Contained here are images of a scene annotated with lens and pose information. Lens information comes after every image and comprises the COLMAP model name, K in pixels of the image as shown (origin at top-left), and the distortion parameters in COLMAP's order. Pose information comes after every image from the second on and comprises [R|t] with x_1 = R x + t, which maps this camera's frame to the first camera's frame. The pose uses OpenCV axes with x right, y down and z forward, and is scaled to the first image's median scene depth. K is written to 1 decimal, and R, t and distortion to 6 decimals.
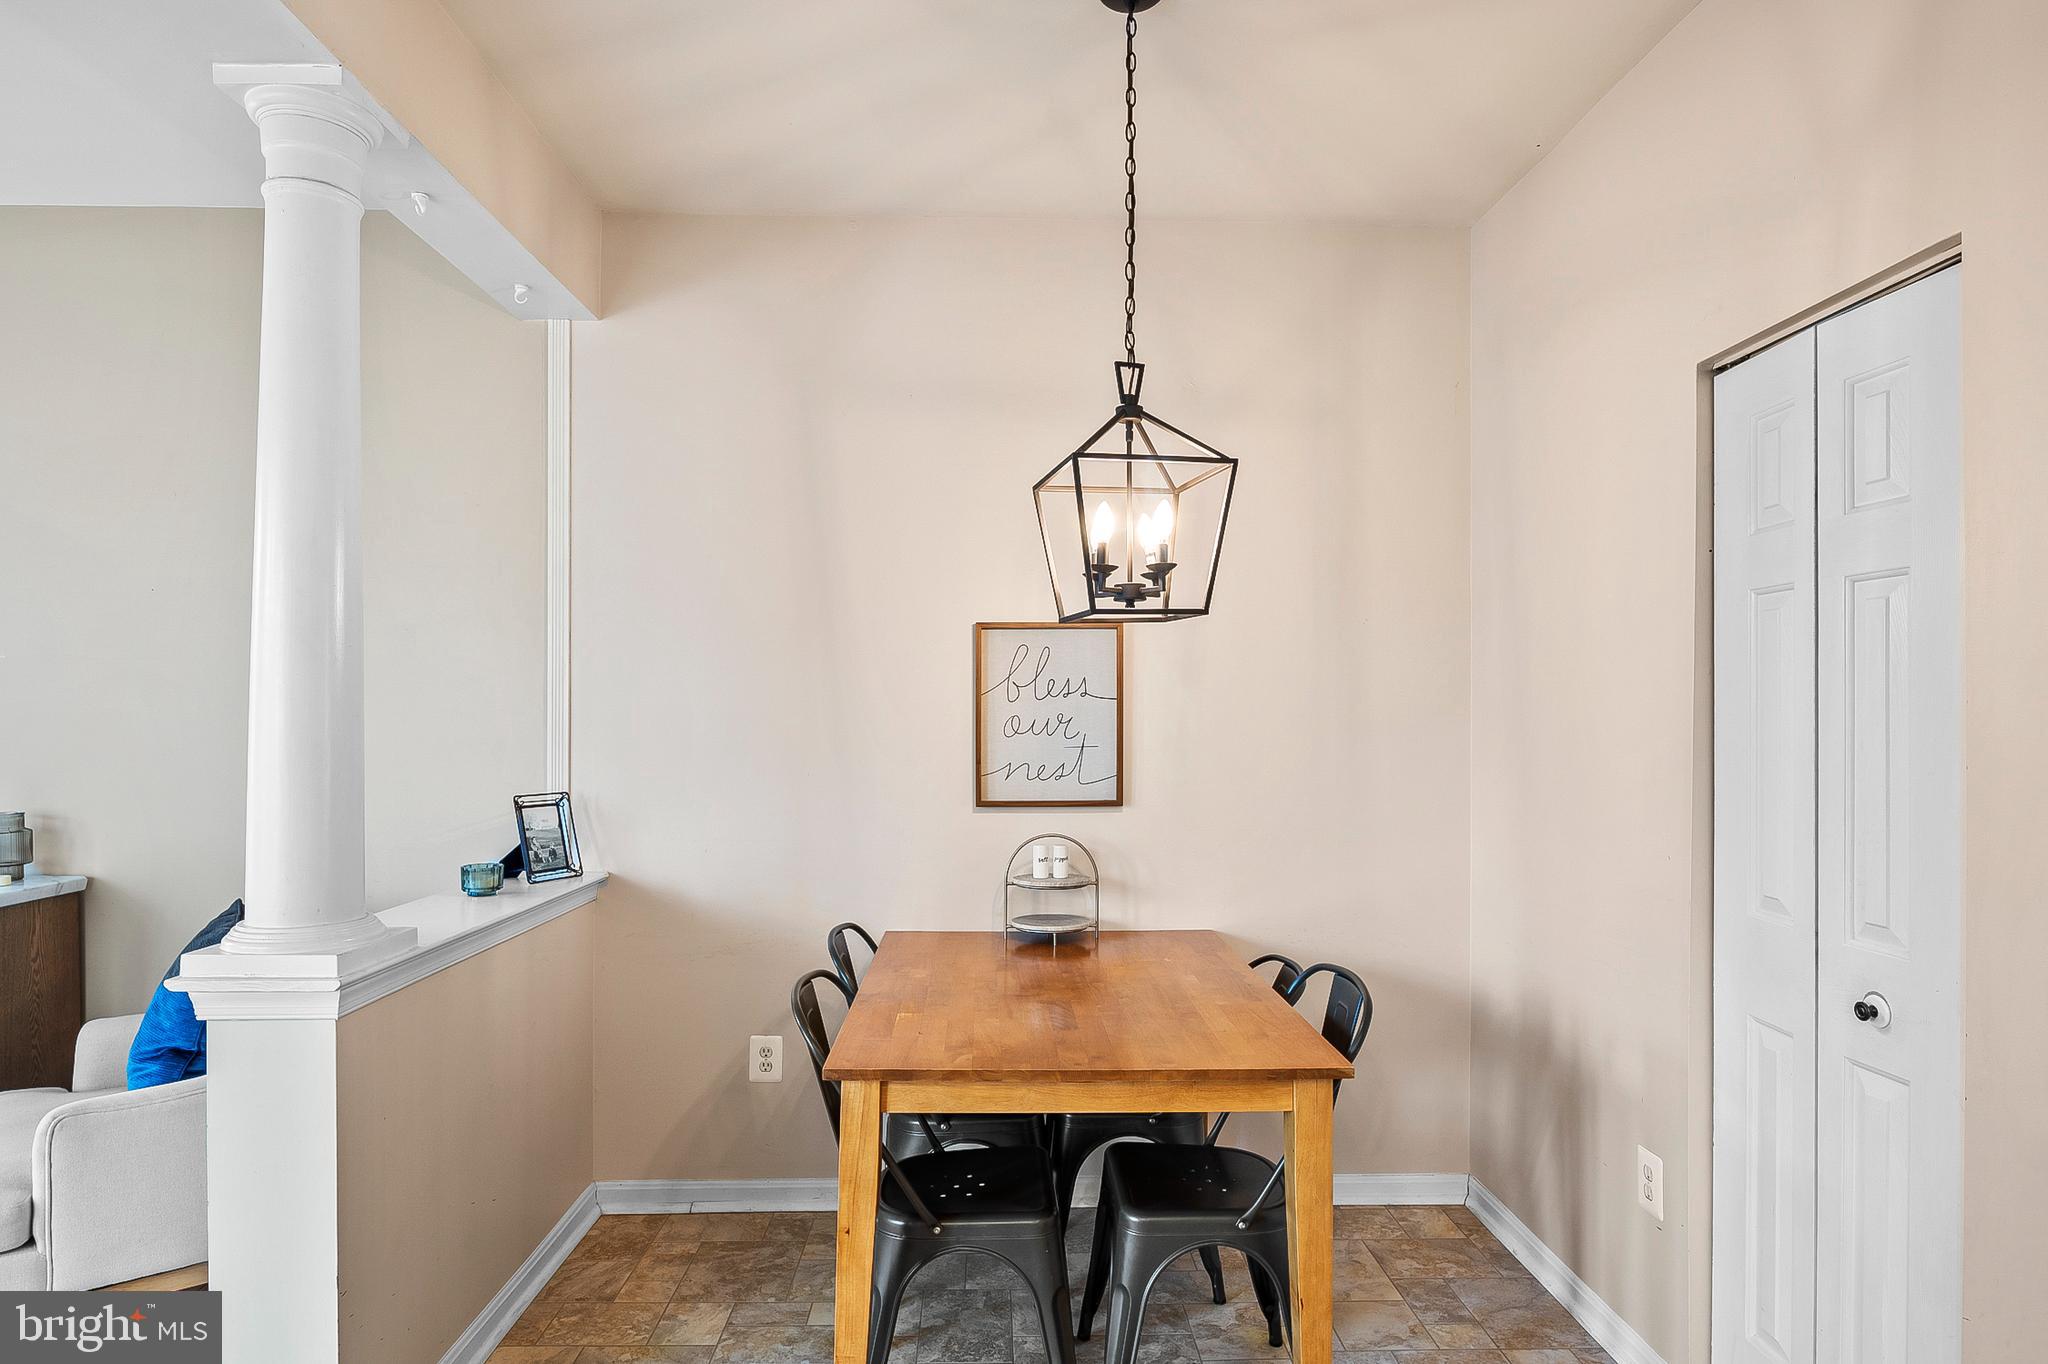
lens RADIAL K [[1122.7, 0, 1026.3], [0, 1122.7, 709.6], [0, 0, 1]] dist [-0.003636, 0.000034]
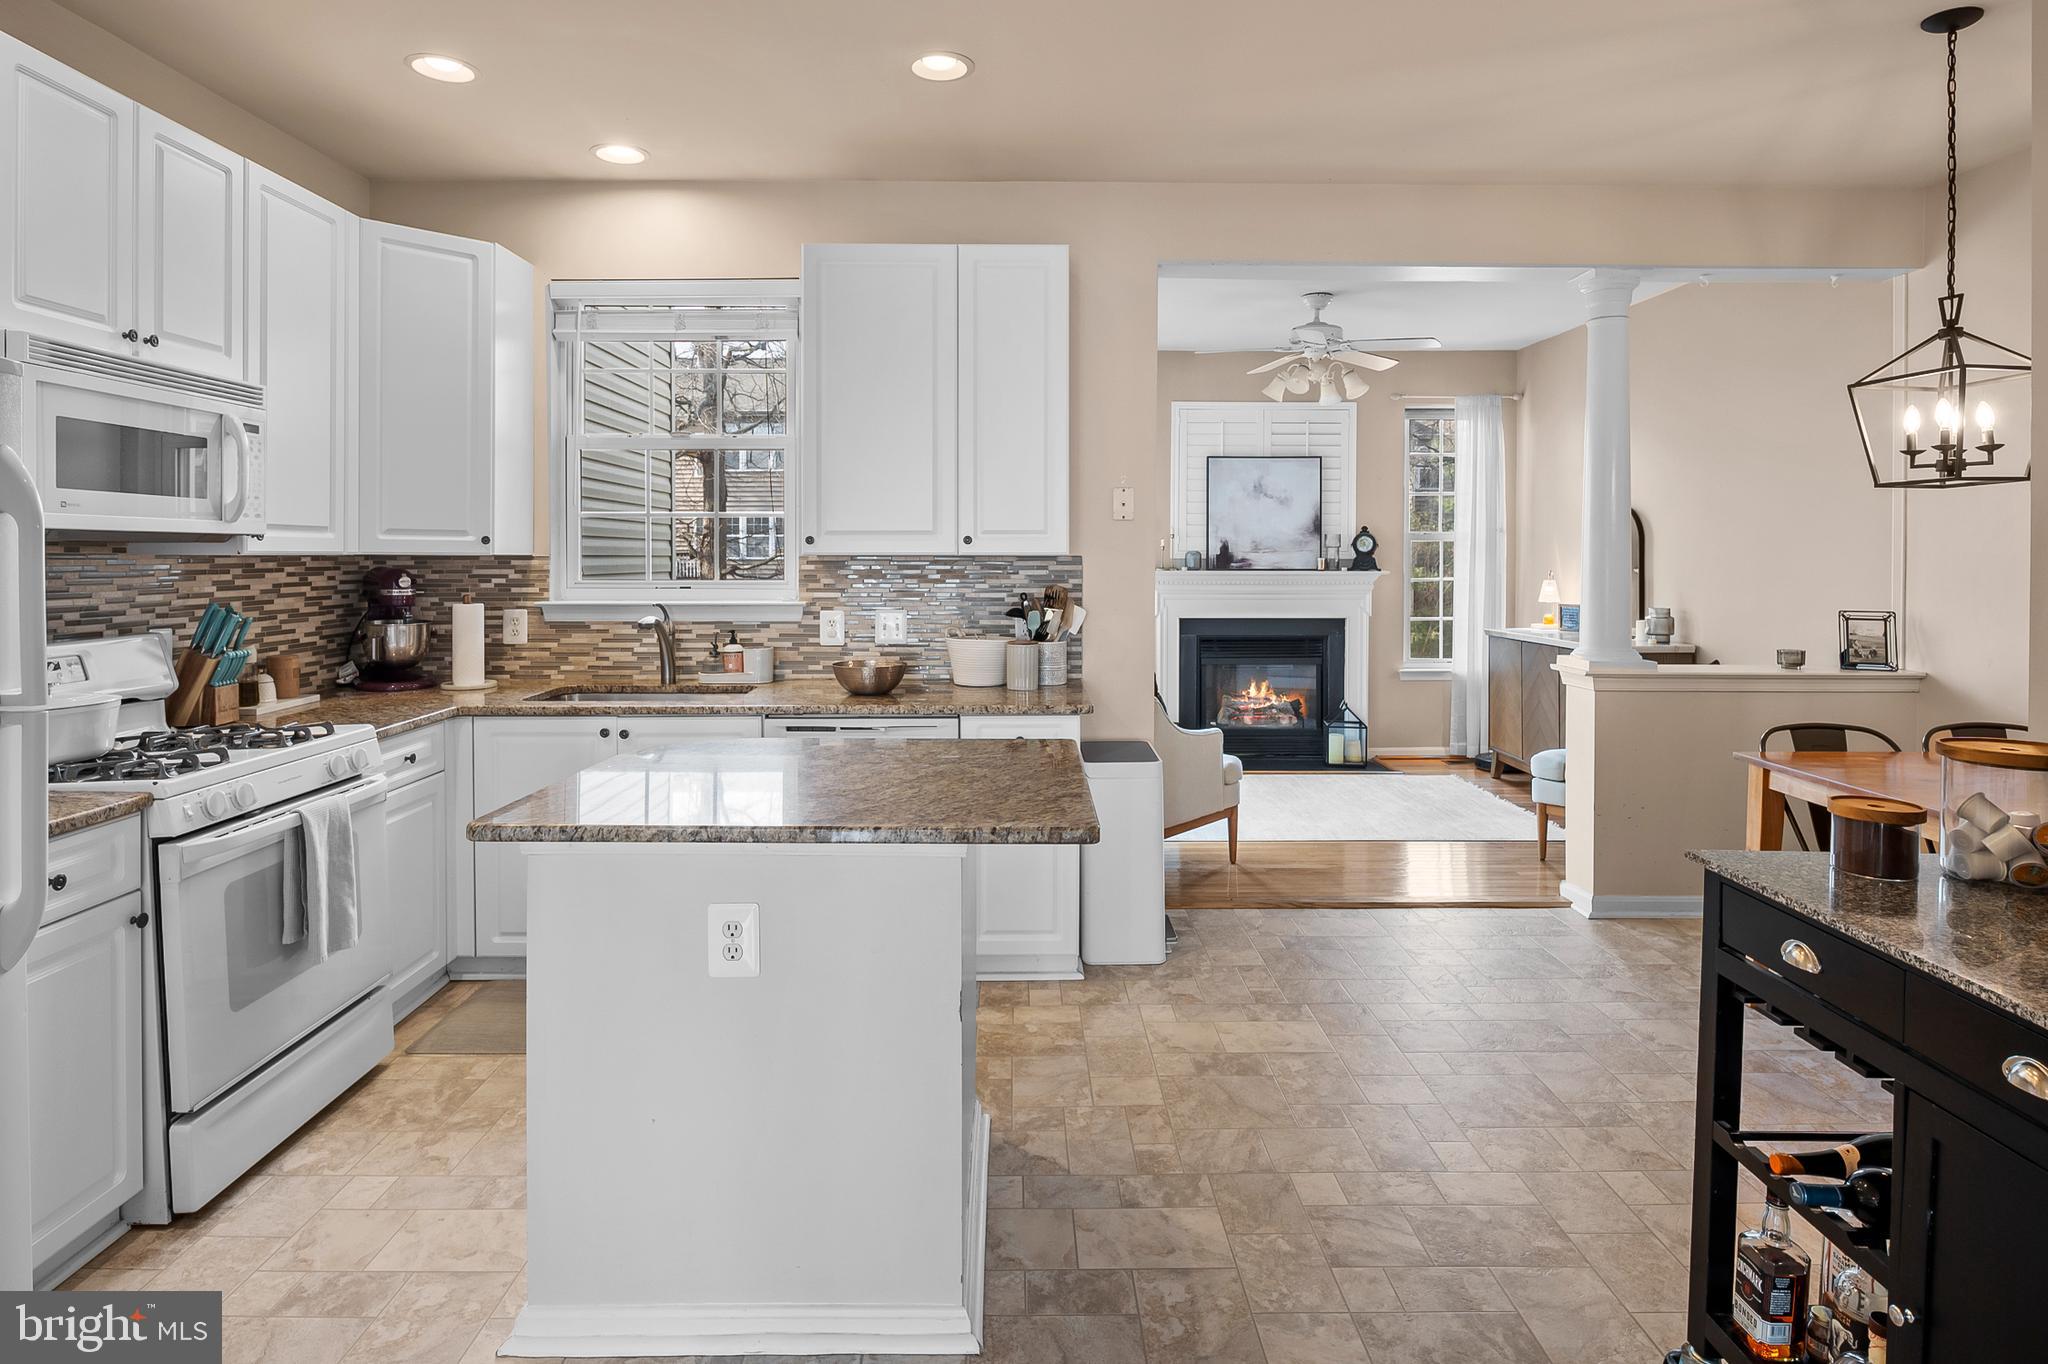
lens RADIAL K [[1122.9, 0, 1018.6], [0, 1122.9, 565.8], [0, 0, 1]] dist [-0.004093, -0.002477]
pose [[-0.028754, 0.005492, -0.999571, 1.208748], [0.002637, 0.999982, 0.005418, 0.005879], [0.999583, -0.002480, -0.028768, -0.072869]]
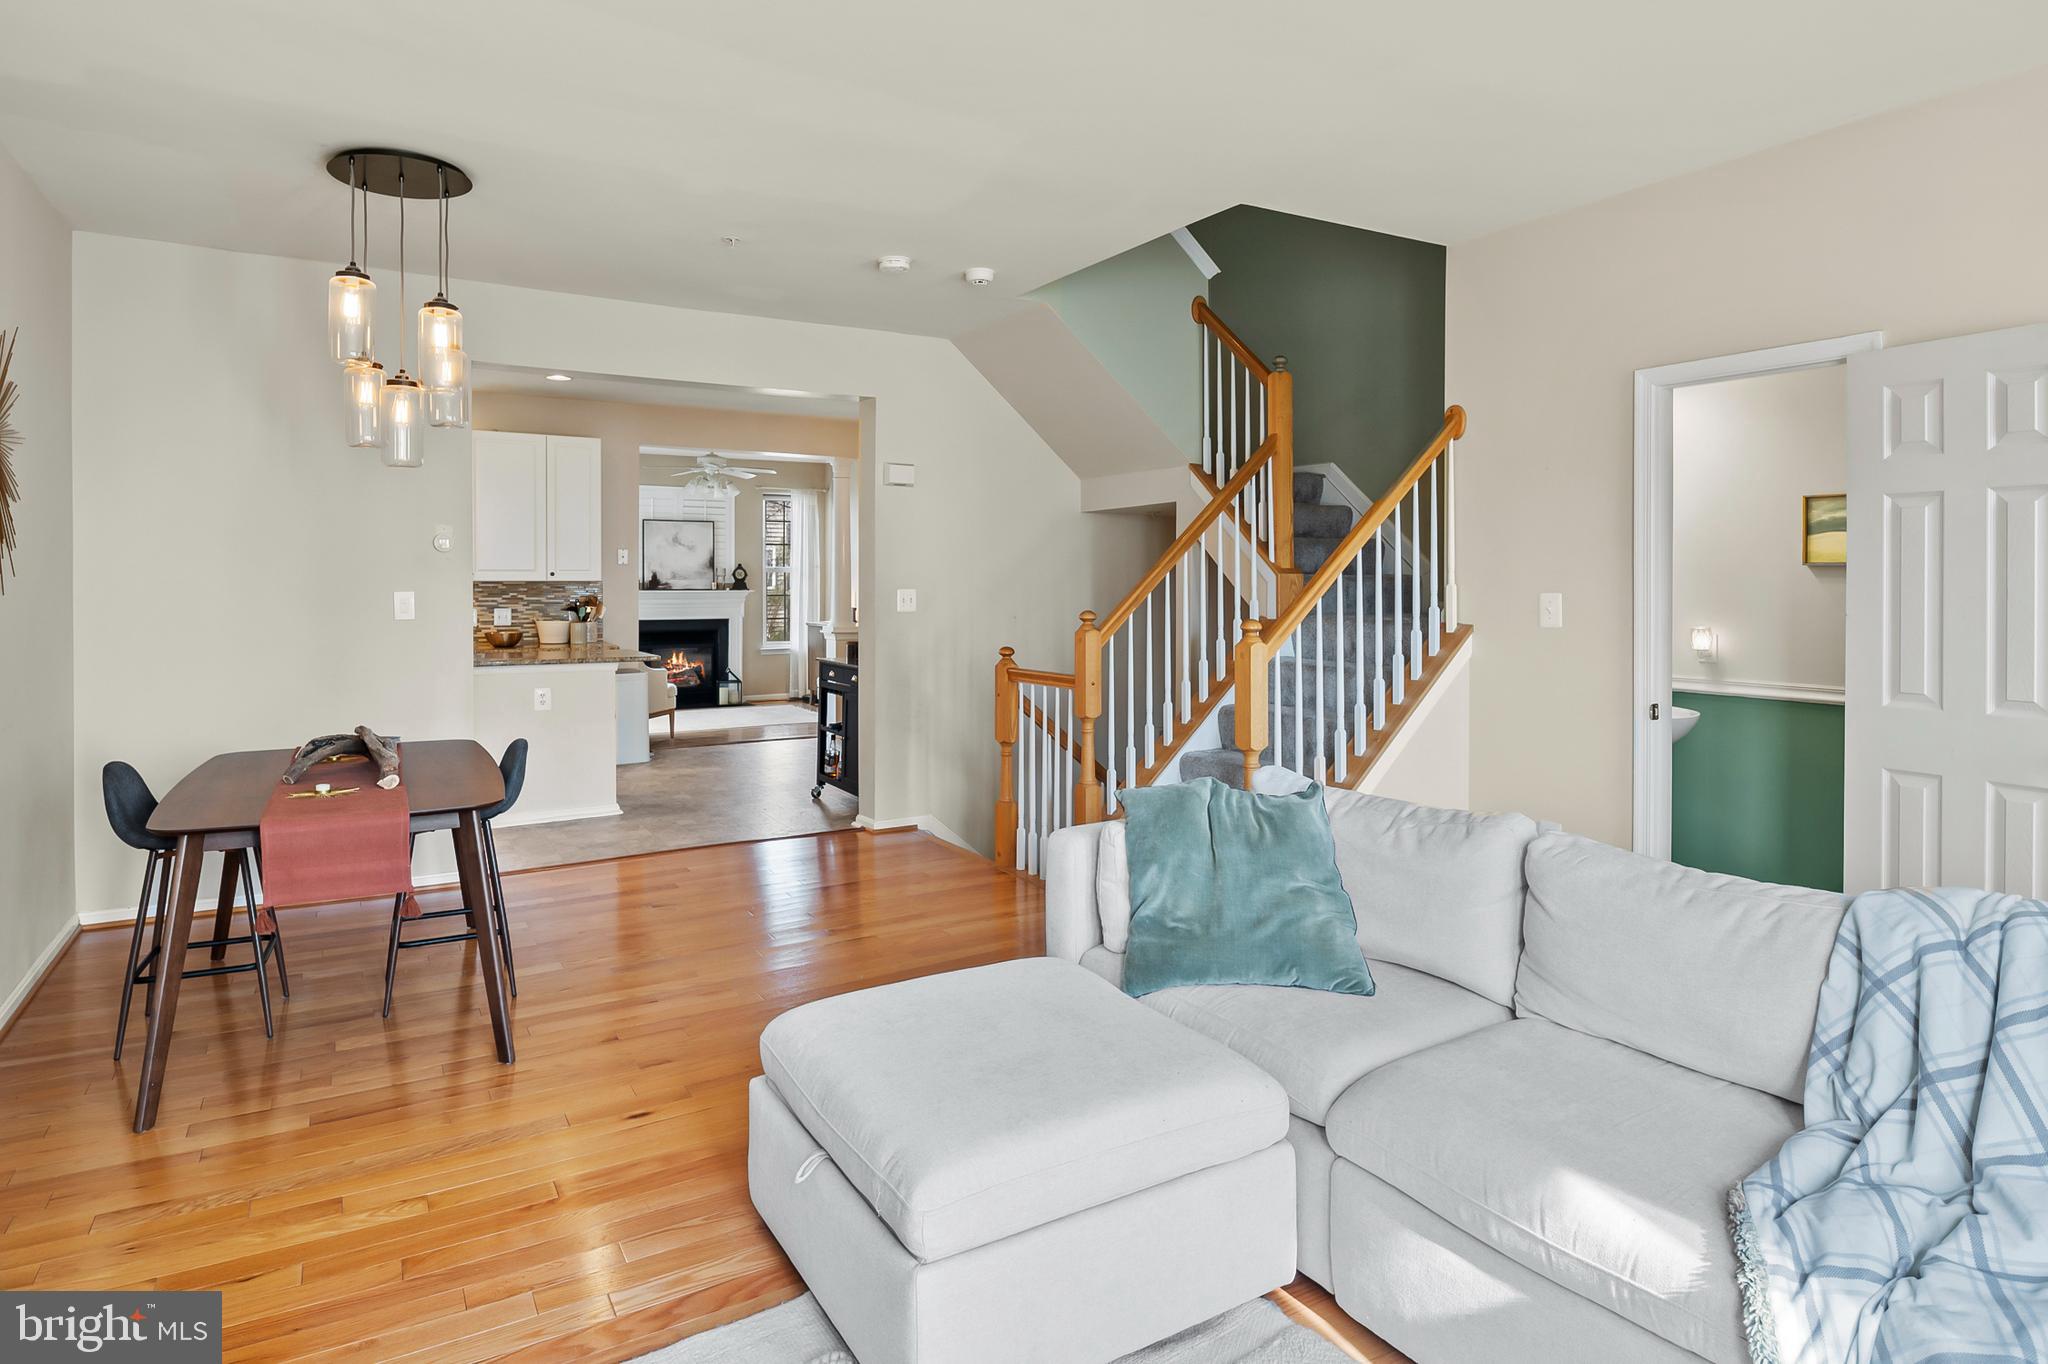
lens RADIAL K [[1125.1, 0, 1020.9], [0, 1125.1, 589.3], [0, 0, 1]] dist [-0.000771, -0.000104]
pose [[0.485843, 0.003726, -0.874038, 3.164616], [0.003401, 0.999975, 0.006153, 0.007501], [0.874039, -0.005962, 0.485818, -0.574308]]
